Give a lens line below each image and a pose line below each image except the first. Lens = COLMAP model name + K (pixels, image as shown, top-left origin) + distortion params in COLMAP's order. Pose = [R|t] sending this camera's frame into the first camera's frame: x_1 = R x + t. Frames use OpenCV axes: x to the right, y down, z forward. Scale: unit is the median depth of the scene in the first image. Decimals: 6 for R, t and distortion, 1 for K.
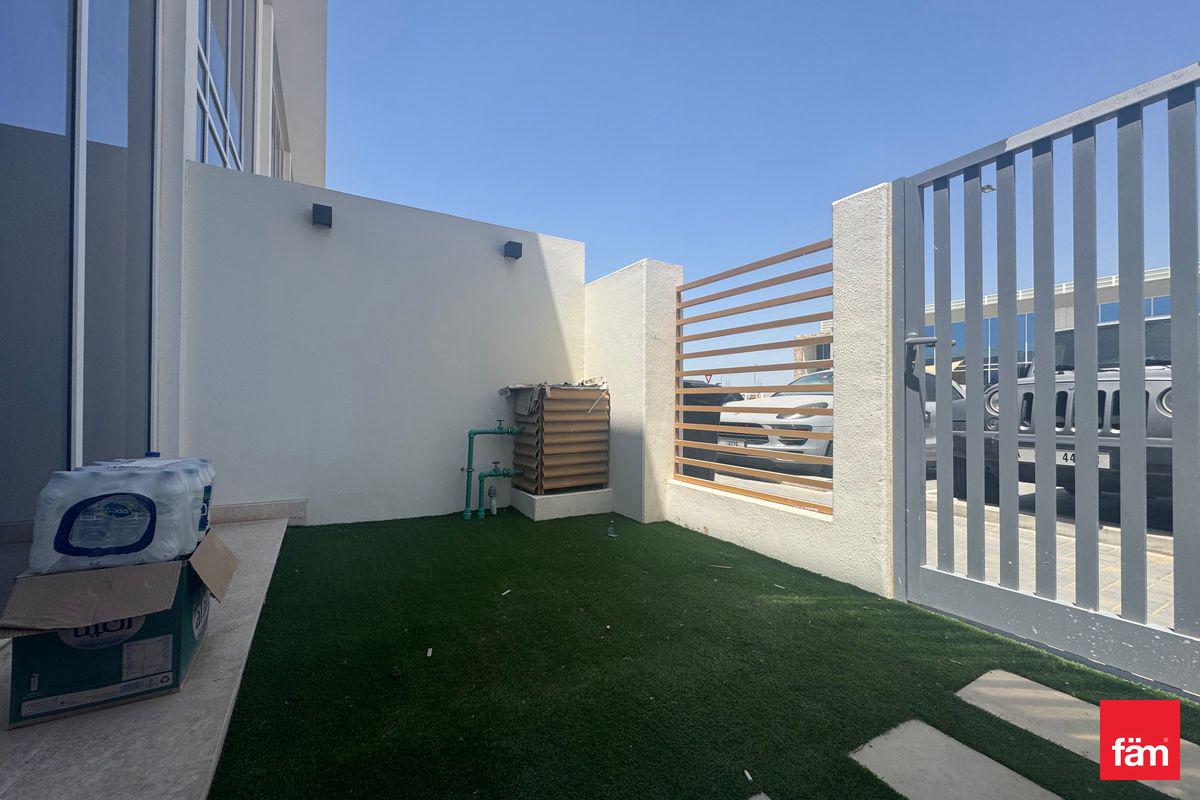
lens RADIAL K [[476.3, 0, 604.2], [0, 476.3, 400.7], [0, 0, 1]] dist [-0.012083, 0.000065]
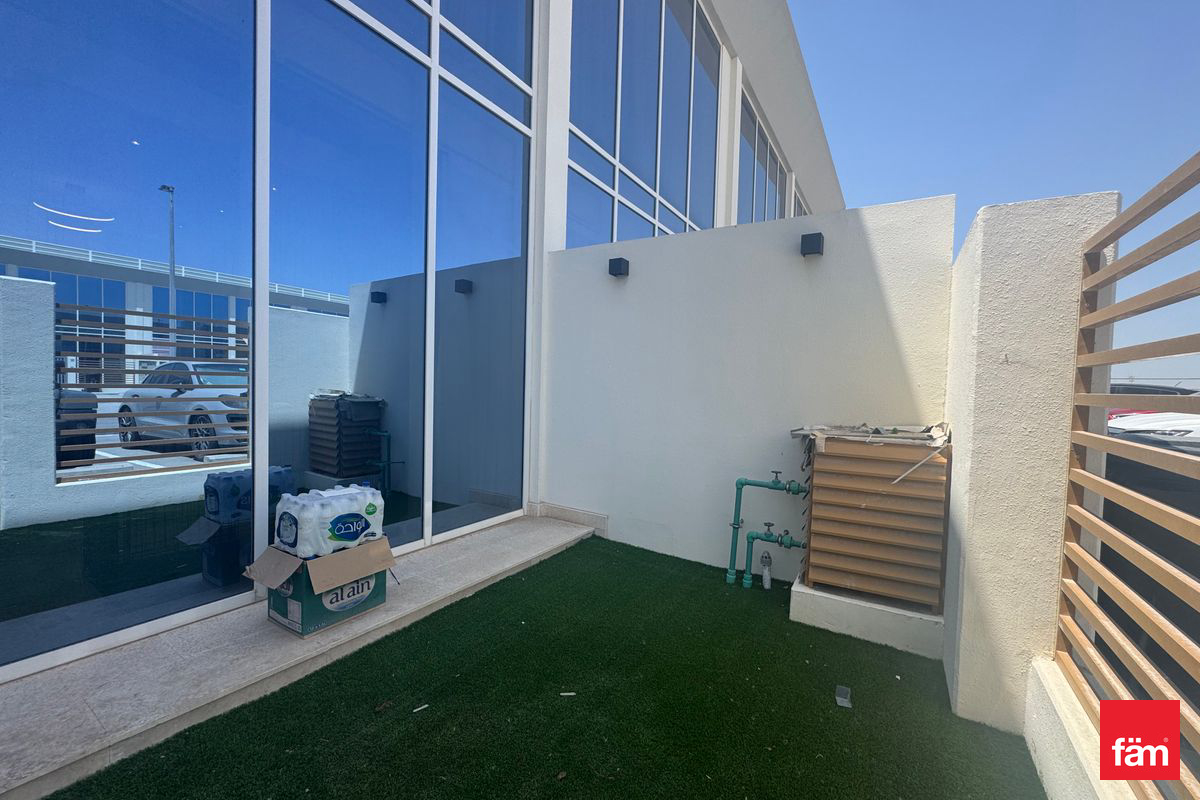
lens RADIAL K [[476.3, 0, 604.2], [0, 476.3, 400.7], [0, 0, 1]] dist [-0.012083, 0.000065]
pose [[0.451620, 0.036951, -0.891445, 0.348760], [-0.015698, 0.999316, 0.033470, -0.098471], [0.892072, -0.001122, 0.451892, 0.400506]]
